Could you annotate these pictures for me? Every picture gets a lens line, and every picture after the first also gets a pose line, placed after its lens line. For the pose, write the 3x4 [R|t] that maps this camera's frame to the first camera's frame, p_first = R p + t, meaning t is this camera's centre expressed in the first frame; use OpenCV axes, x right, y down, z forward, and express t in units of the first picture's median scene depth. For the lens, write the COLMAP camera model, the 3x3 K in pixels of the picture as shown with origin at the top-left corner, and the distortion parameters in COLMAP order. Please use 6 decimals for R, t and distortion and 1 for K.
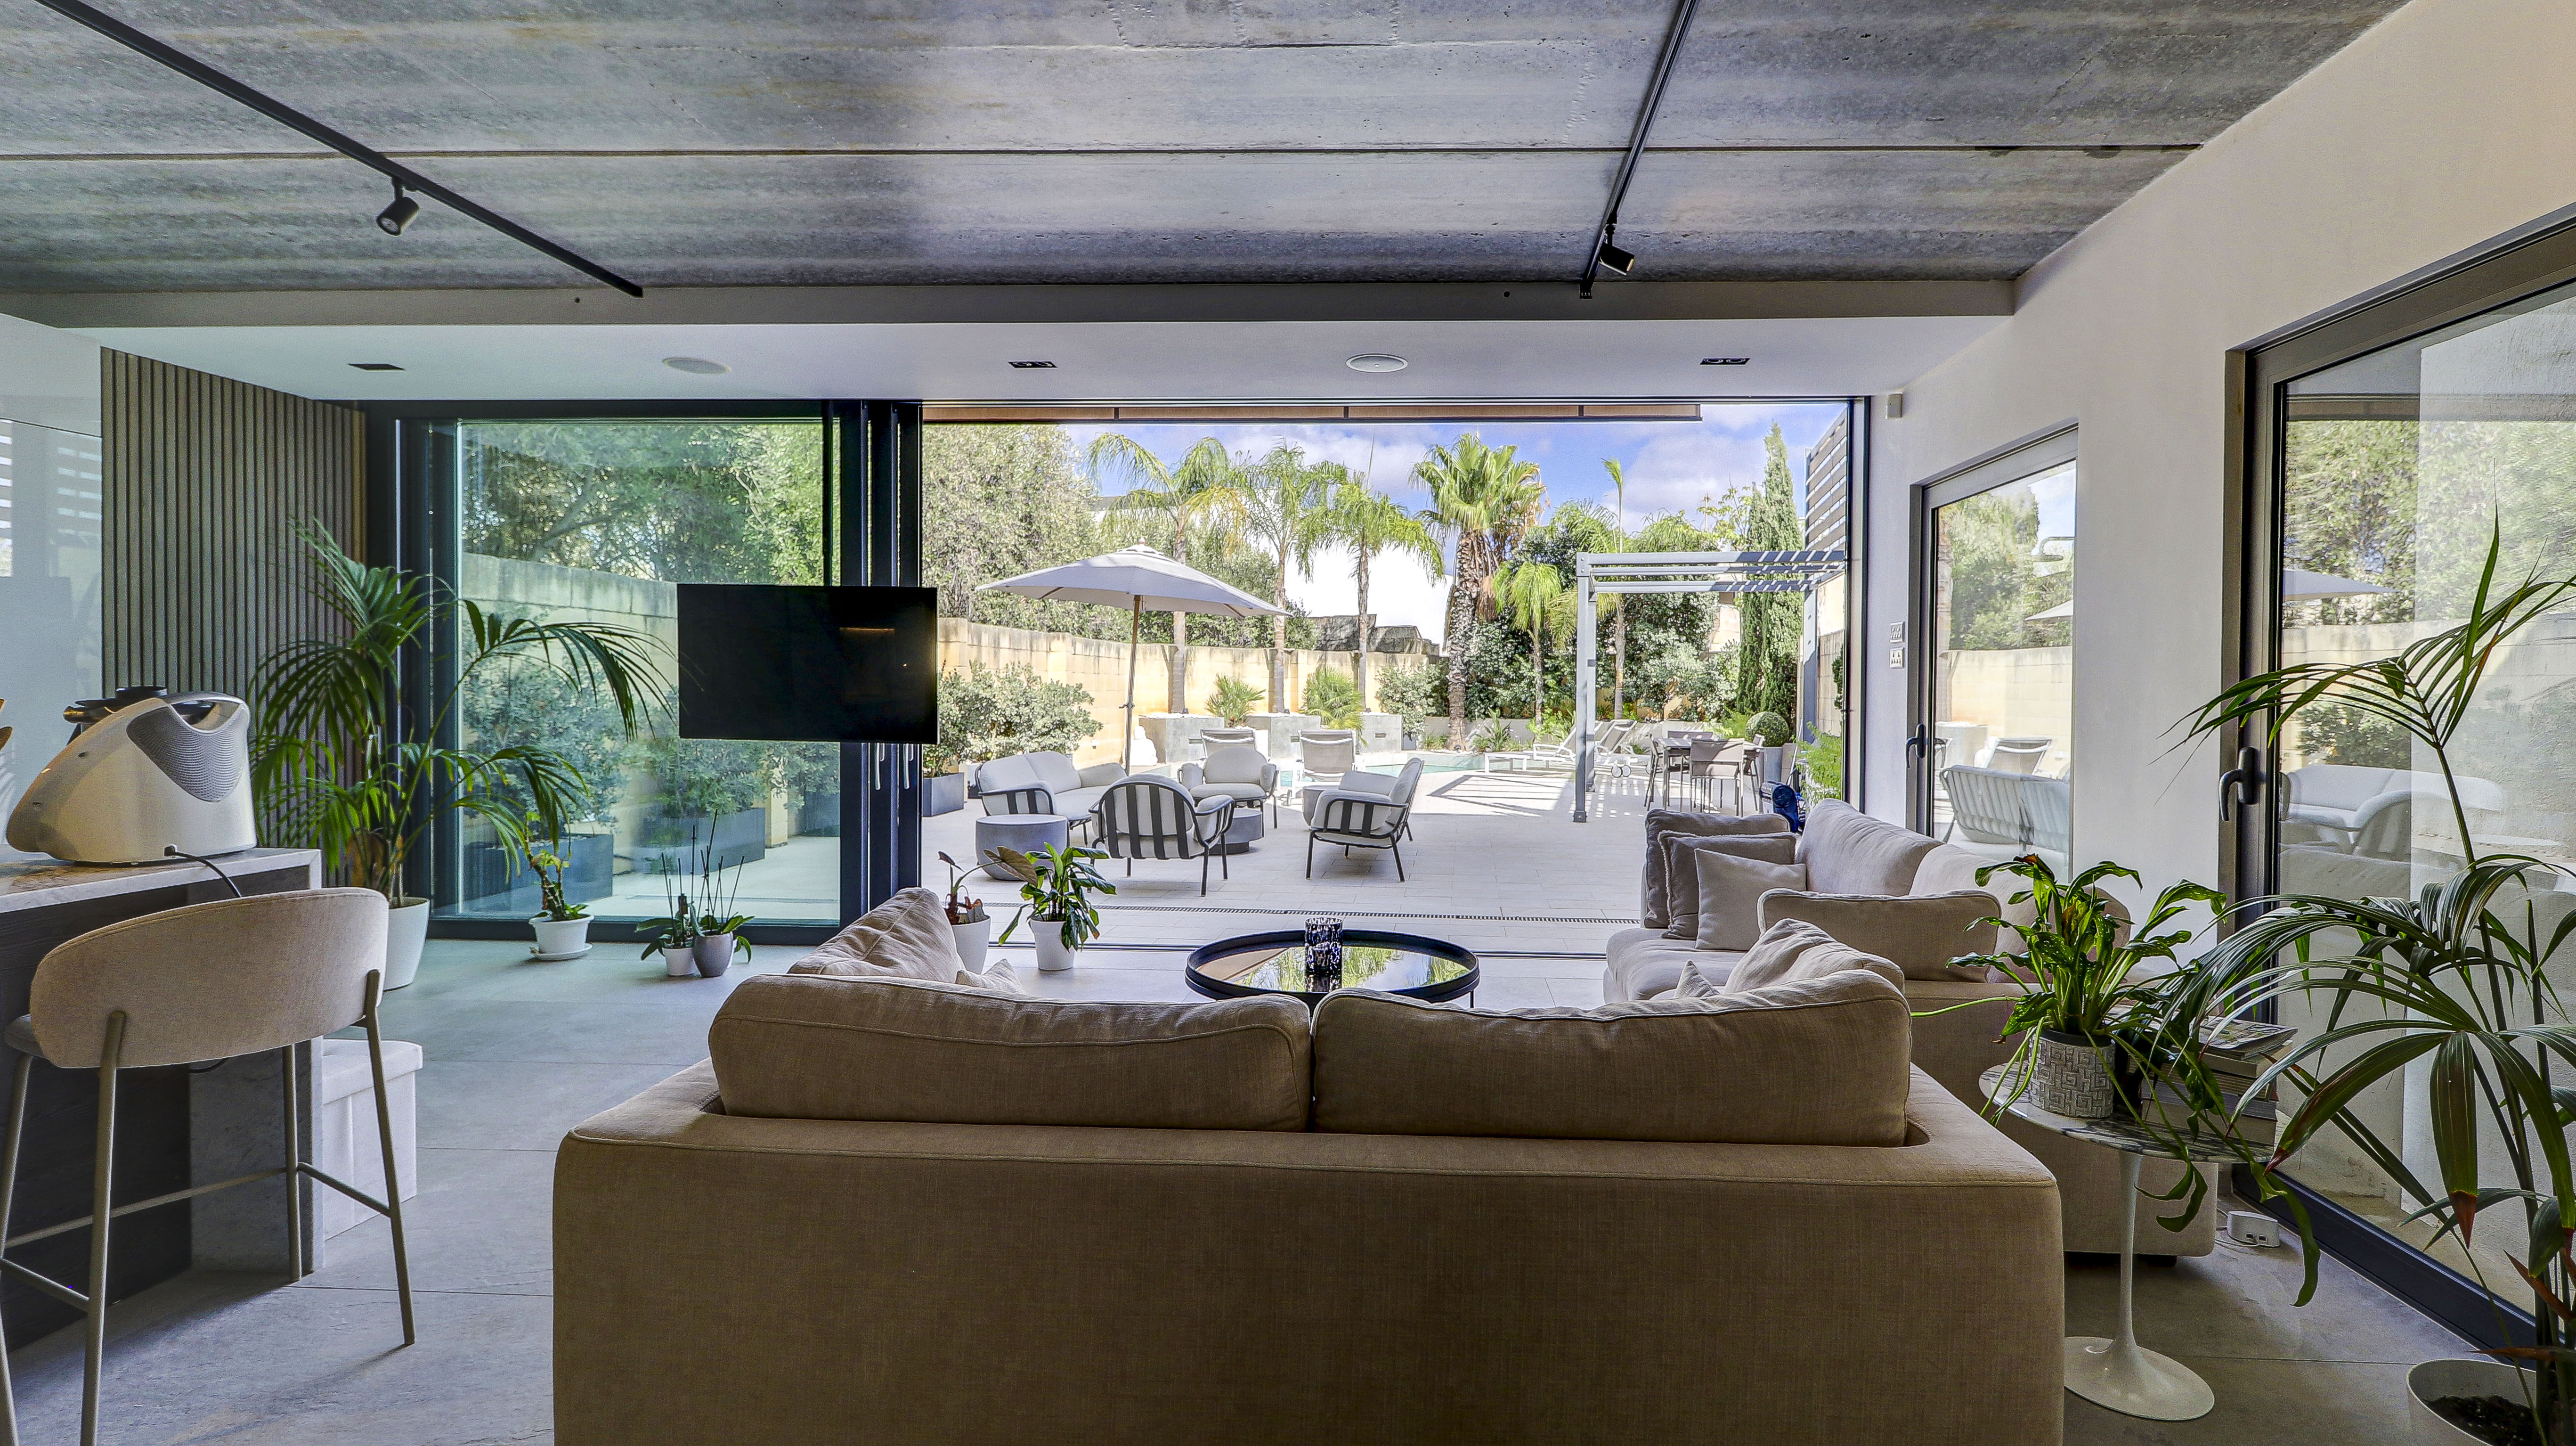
lens RADIAL K [[1217.0, 0, 1358.1], [0, 1217.0, 715.0], [0, 0, 1]] dist [0.001834, -0.000029]
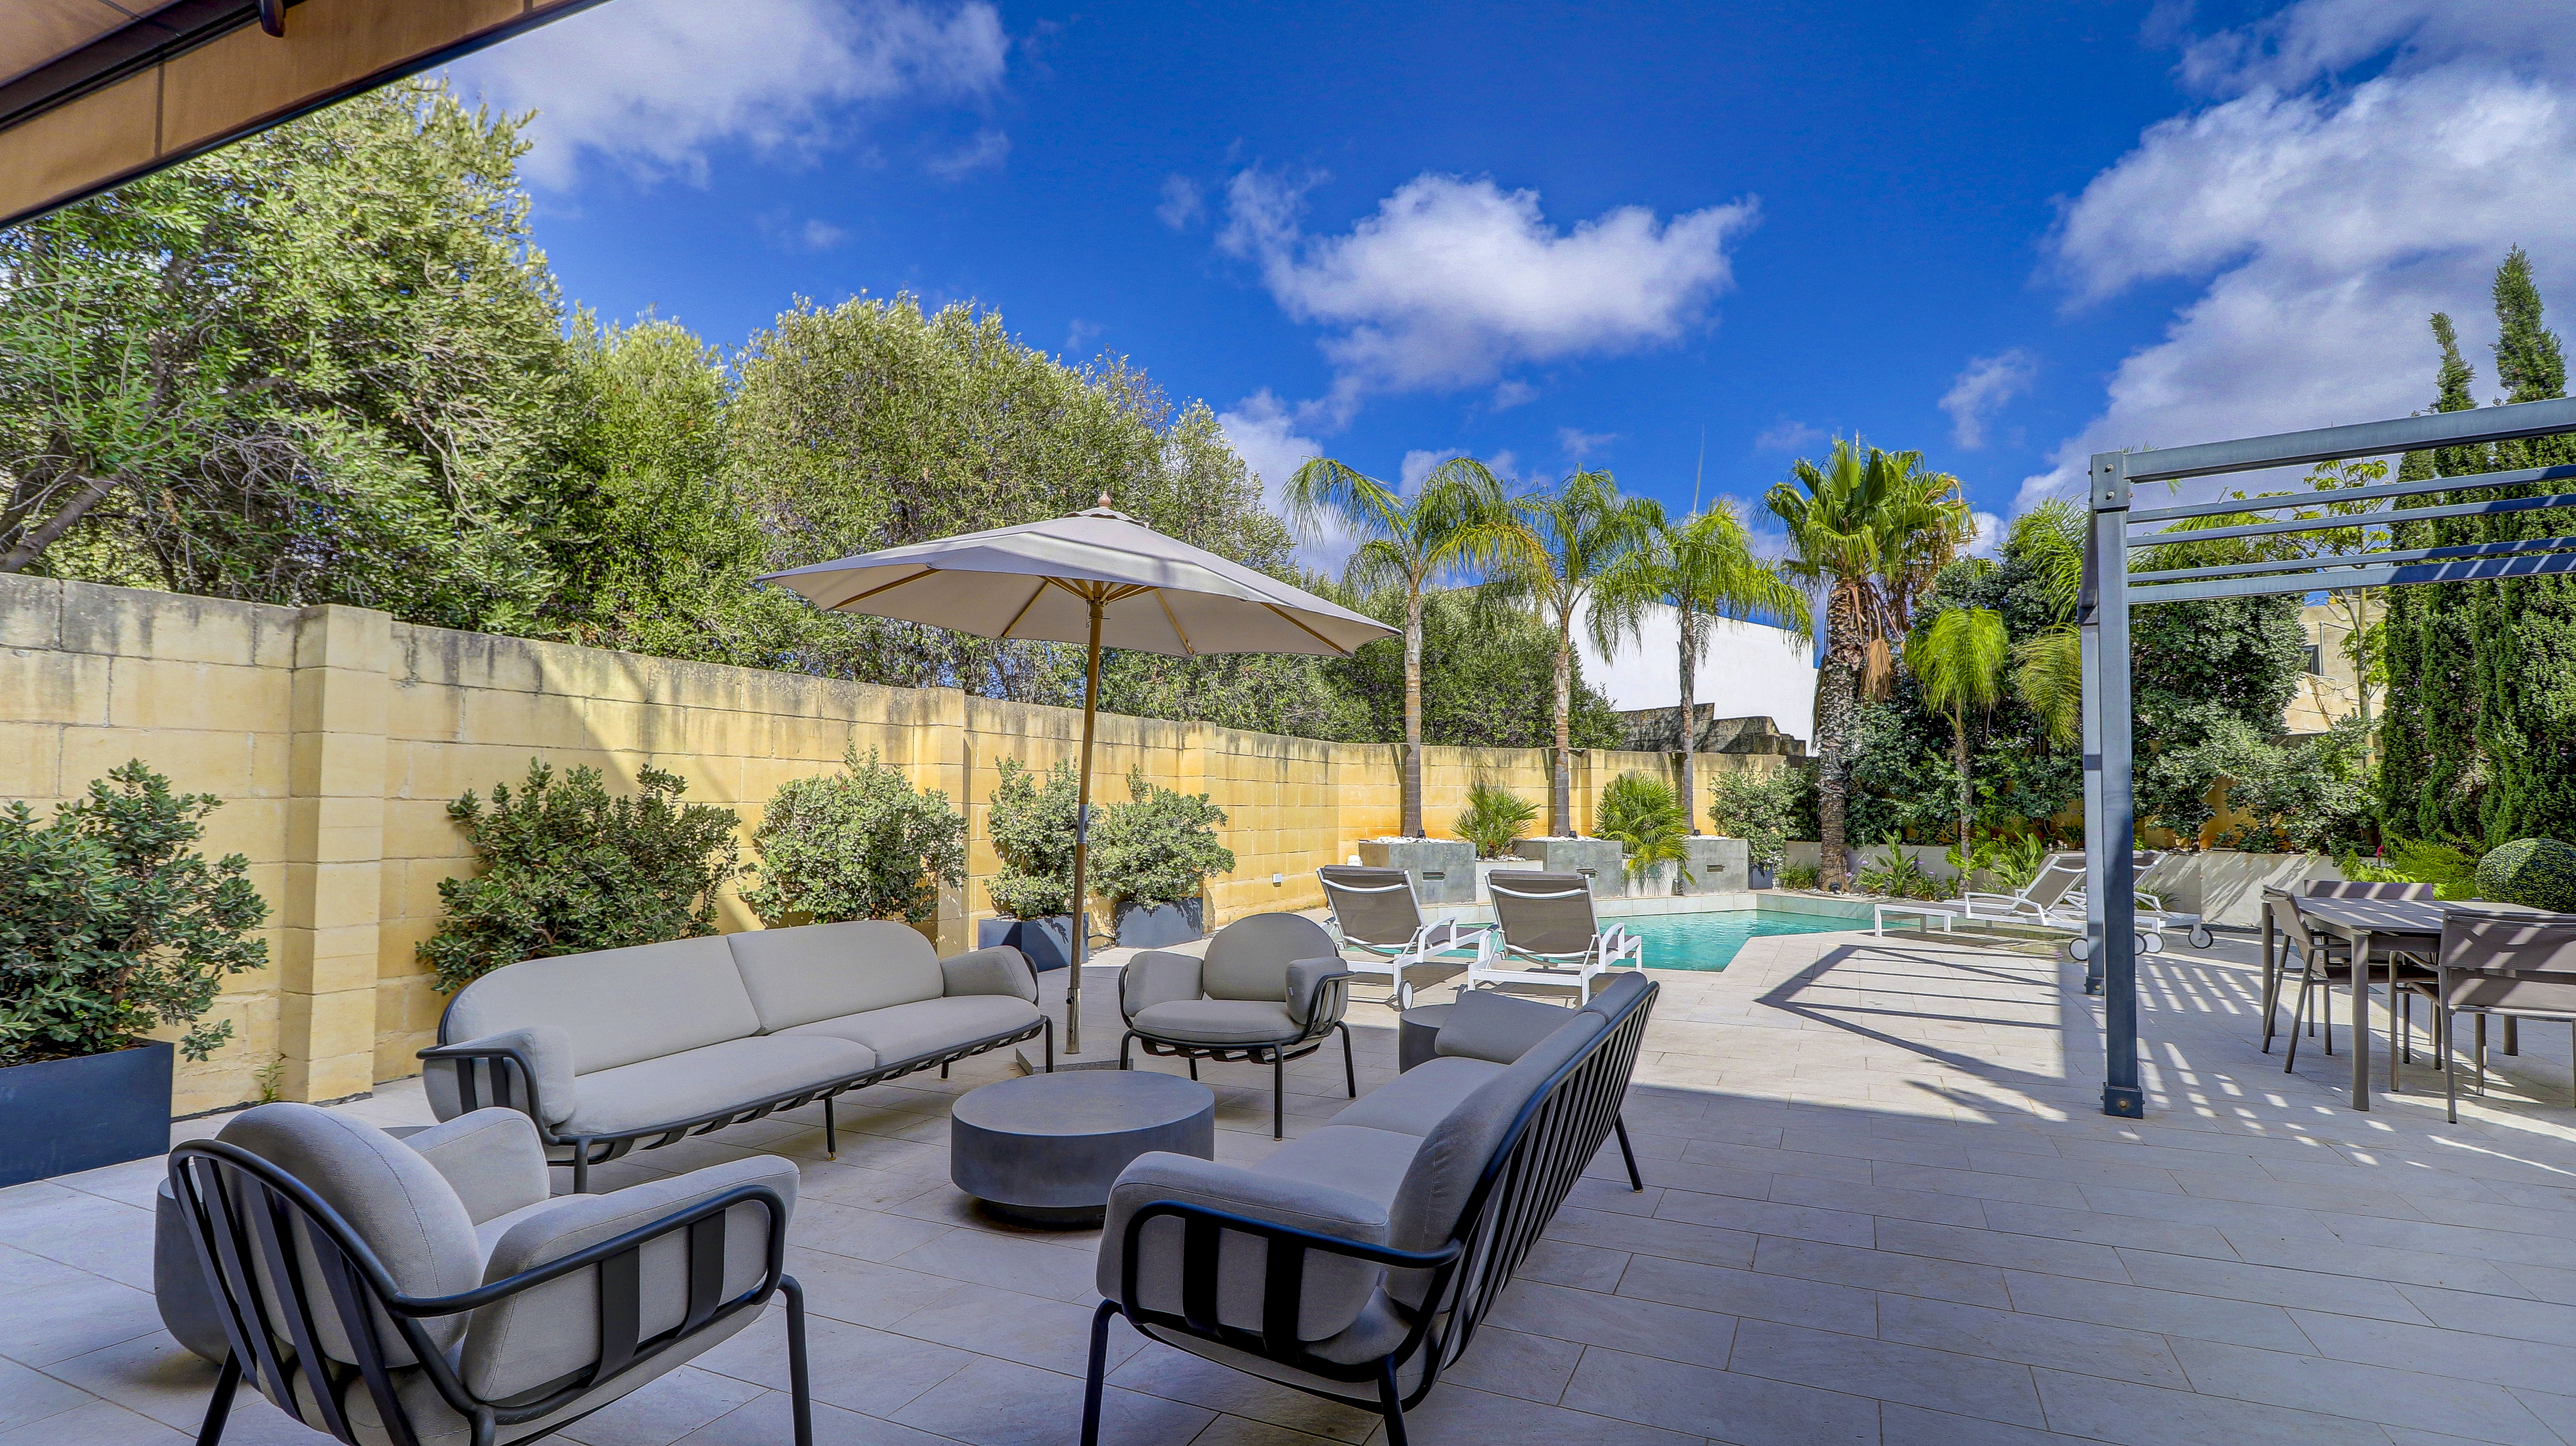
lens RADIAL K [[1216.8, 0, 1319.2], [0, 1216.8, 749.3], [0, 0, 1]] dist [0.001834, -0.000029]
pose [[0.945278, -0.021651, -0.325547, 0.033715], [-0.001555, 0.997486, -0.070853, -0.002320], [0.326262, 0.067482, 0.942867, 0.267083]]
